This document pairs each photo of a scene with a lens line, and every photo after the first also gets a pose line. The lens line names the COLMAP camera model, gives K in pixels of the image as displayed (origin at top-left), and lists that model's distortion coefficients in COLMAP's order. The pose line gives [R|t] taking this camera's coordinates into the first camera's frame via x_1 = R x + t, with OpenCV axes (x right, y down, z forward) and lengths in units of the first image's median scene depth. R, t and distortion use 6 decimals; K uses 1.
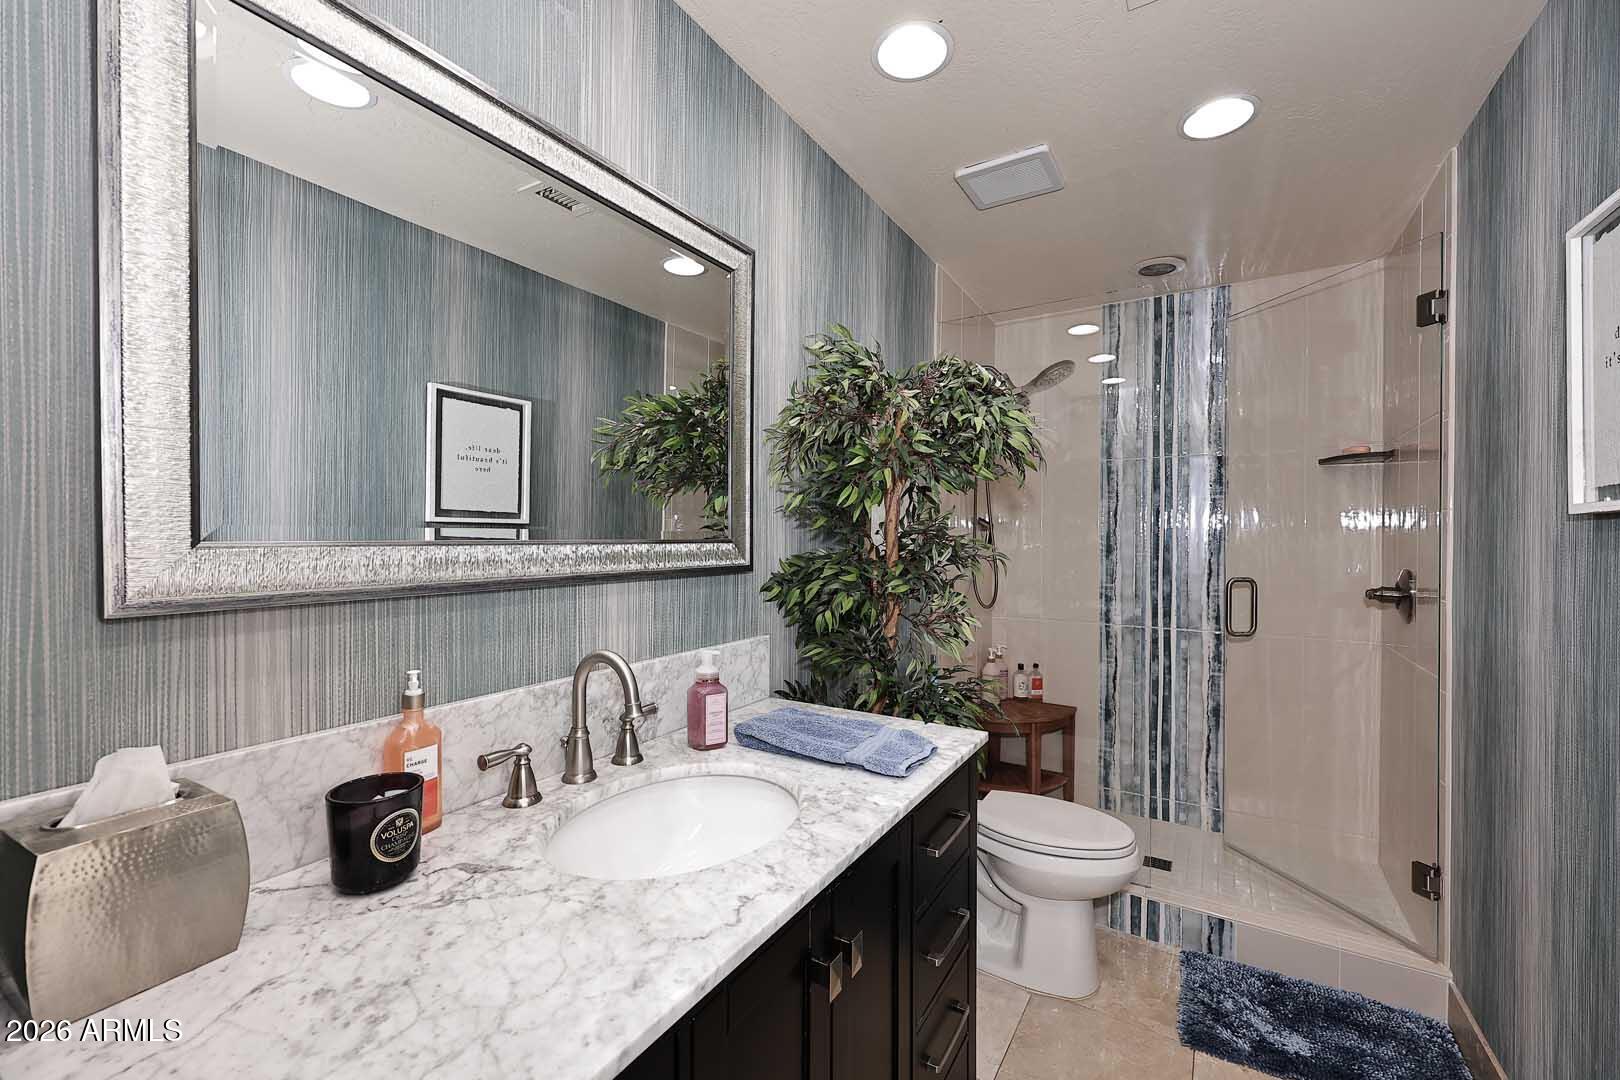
lens RADIAL K [[660.6, 0, 805.9], [0, 660.6, 540.7], [0, 0, 1]] dist [0.000033, 0.000327]
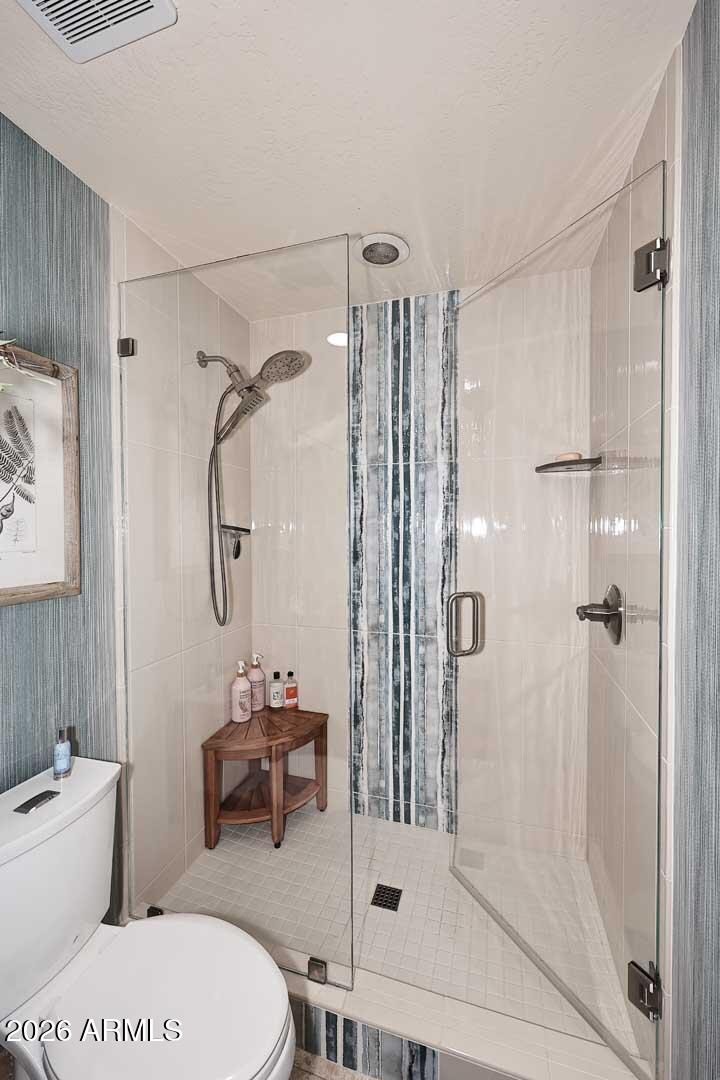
lens RADIAL K [[440.4, 0, 357.5], [0, 440.4, 535.5], [0, 0, 1]] dist [0.000033, 0.000327]
pose [[0.967587, -0.011753, 0.252266, 0.307016], [0.008156, 0.999850, 0.015298, -0.028504], [-0.252408, -0.012745, 0.967537, 0.373645]]
